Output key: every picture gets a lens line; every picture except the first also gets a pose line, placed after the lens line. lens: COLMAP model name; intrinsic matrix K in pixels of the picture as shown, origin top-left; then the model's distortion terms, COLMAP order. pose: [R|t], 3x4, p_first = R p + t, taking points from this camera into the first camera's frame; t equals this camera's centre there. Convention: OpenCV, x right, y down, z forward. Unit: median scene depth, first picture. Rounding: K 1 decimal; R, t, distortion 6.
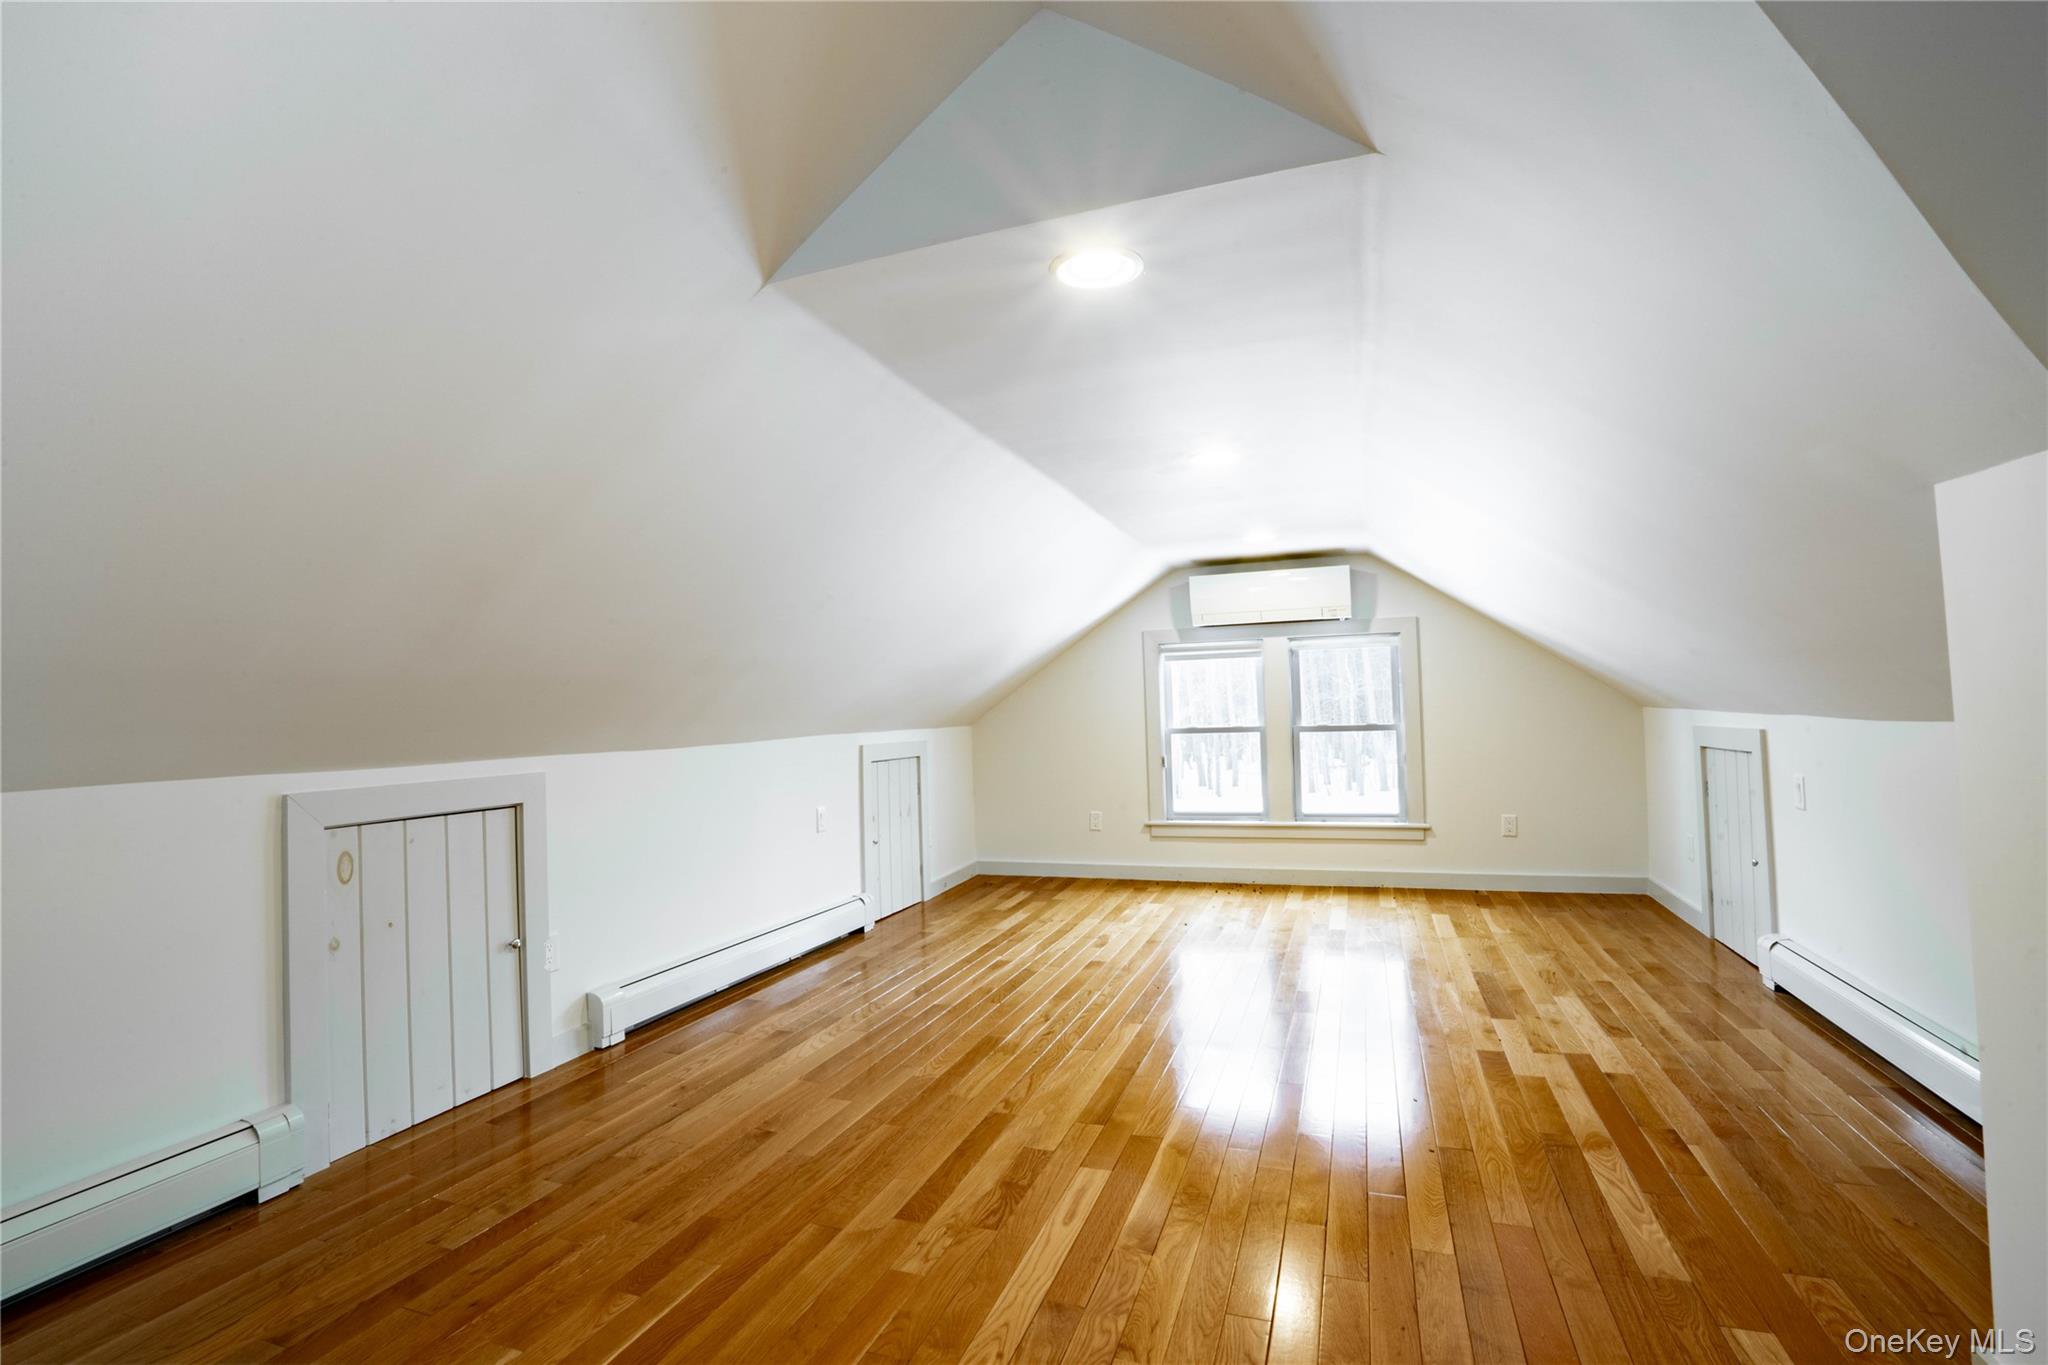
lens RADIAL K [[973.8, 0, 1015.5], [0, 973.8, 695.6], [0, 0, 1]] dist [-0.070493, 0.031979]
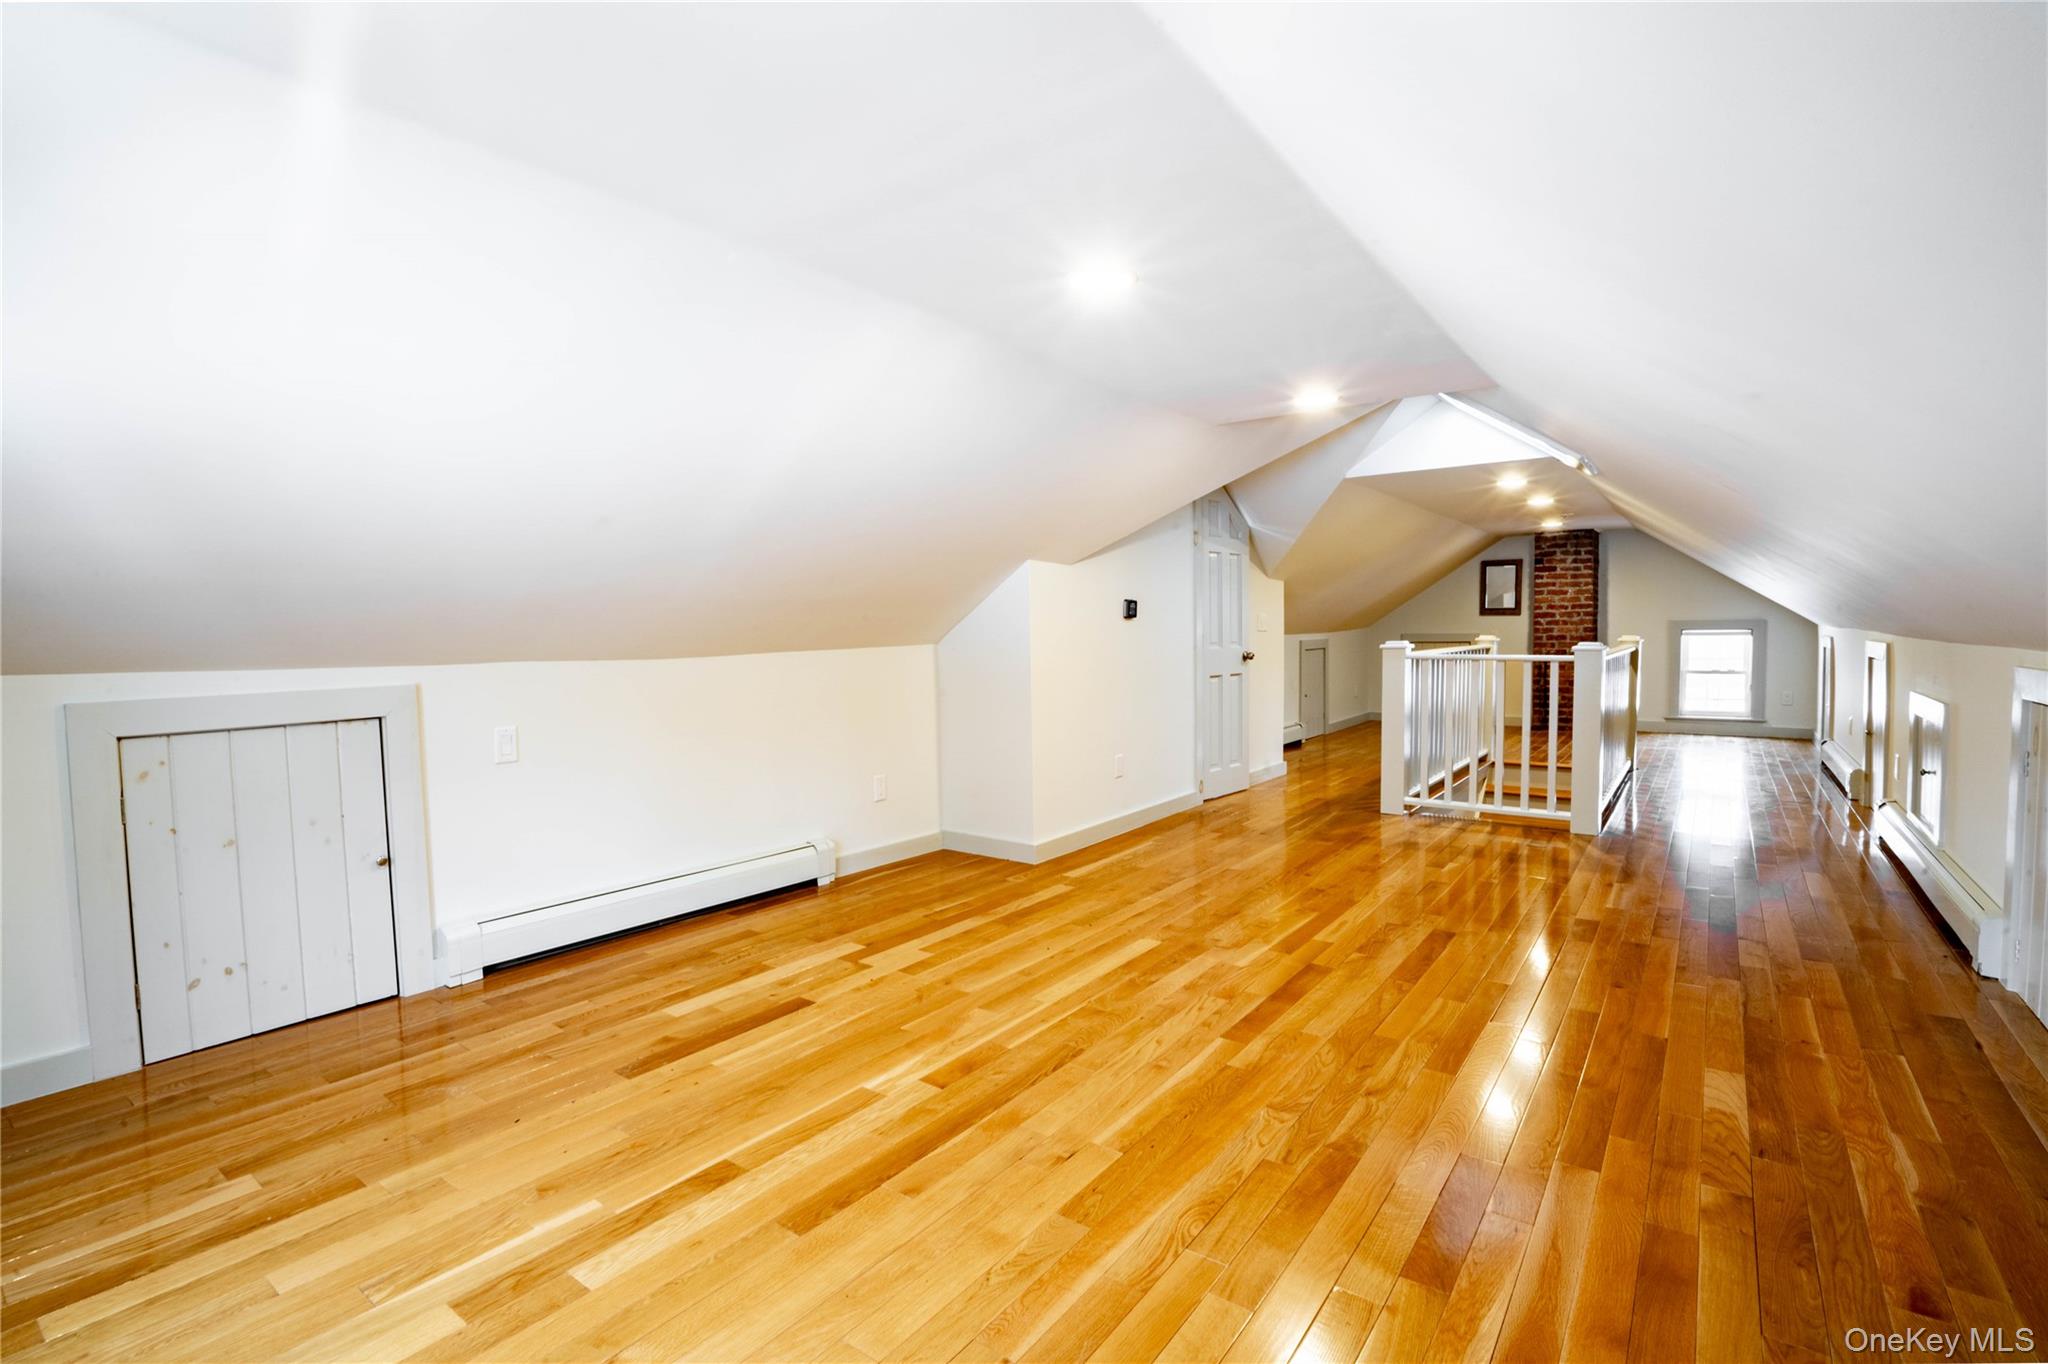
lens RADIAL K [[973.8, 0, 1015.5], [0, 973.8, 695.1], [0, 0, 1]] dist [-0.070493, 0.031979]
pose [[-0.959408, 0.023072, 0.281077, 0.089183], [0.035483, 0.998603, 0.039146, 0.039818], [-0.279782, 0.047530, -0.958886, 2.010224]]
